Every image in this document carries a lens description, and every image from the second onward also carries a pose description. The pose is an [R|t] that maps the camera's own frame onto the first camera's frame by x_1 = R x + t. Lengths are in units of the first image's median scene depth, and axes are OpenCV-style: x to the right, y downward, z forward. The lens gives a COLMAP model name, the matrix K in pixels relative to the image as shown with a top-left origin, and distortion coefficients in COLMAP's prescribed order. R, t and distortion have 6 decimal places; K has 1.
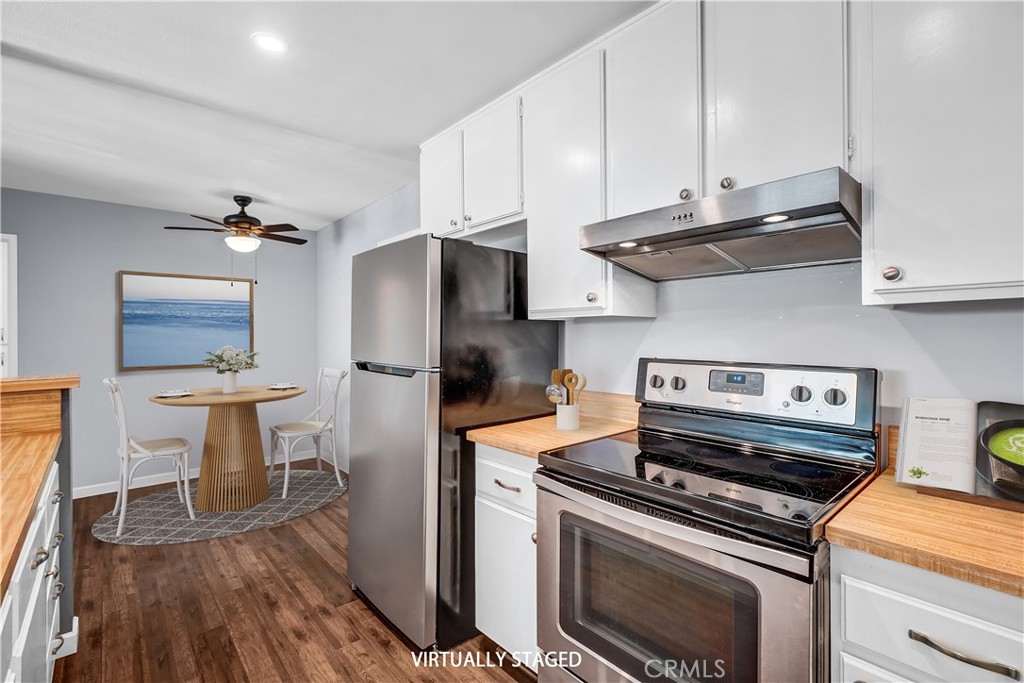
lens RADIAL K [[466.4, 0, 506.3], [0, 466.4, 338.4], [0, 0, 1]] dist [0.000402, 0.000897]
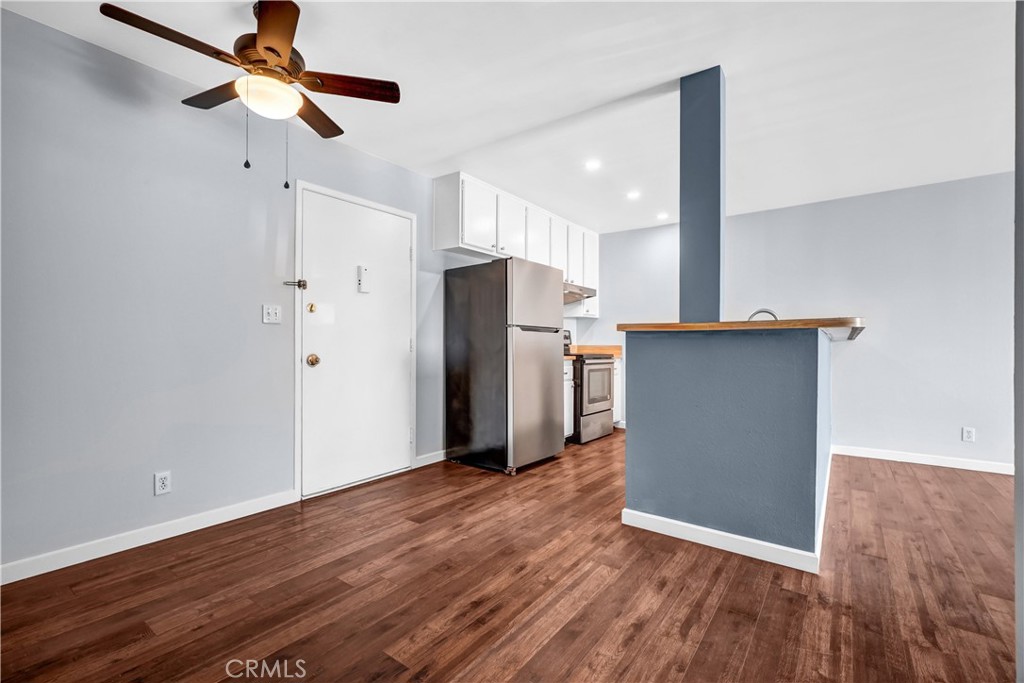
lens RADIAL K [[444.8, 0, 511.8], [0, 444.8, 345.8], [0, 0, 1]] dist [-0.004519, -0.000190]
pose [[-0.215063, -0.000587, 0.976600, -1.739890], [-0.002999, 0.999996, -0.000059, 0.111111], [-0.976596, -0.002941, -0.215064, 1.321555]]
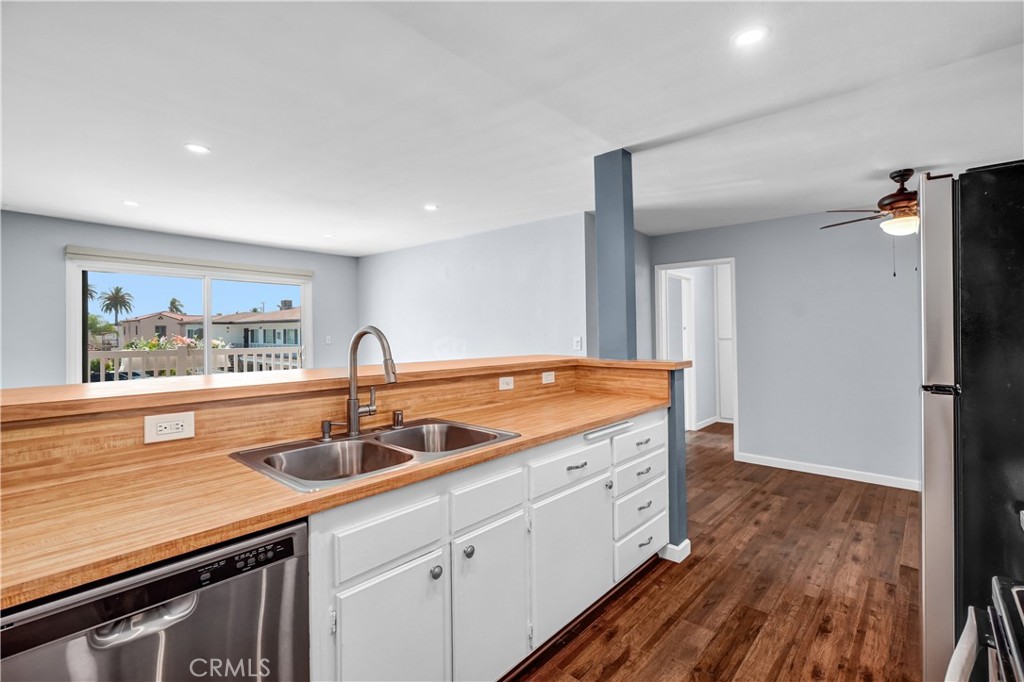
lens RADIAL K [[466.4, 0, 513.4], [0, 466.4, 338.9], [0, 0, 1]] dist [0.000402, 0.000897]
pose [[0.131345, 0.017628, -0.991180, 0.285817], [-0.009408, 0.999819, 0.016535, -0.003277], [0.991292, 0.007153, 0.131487, 0.262856]]
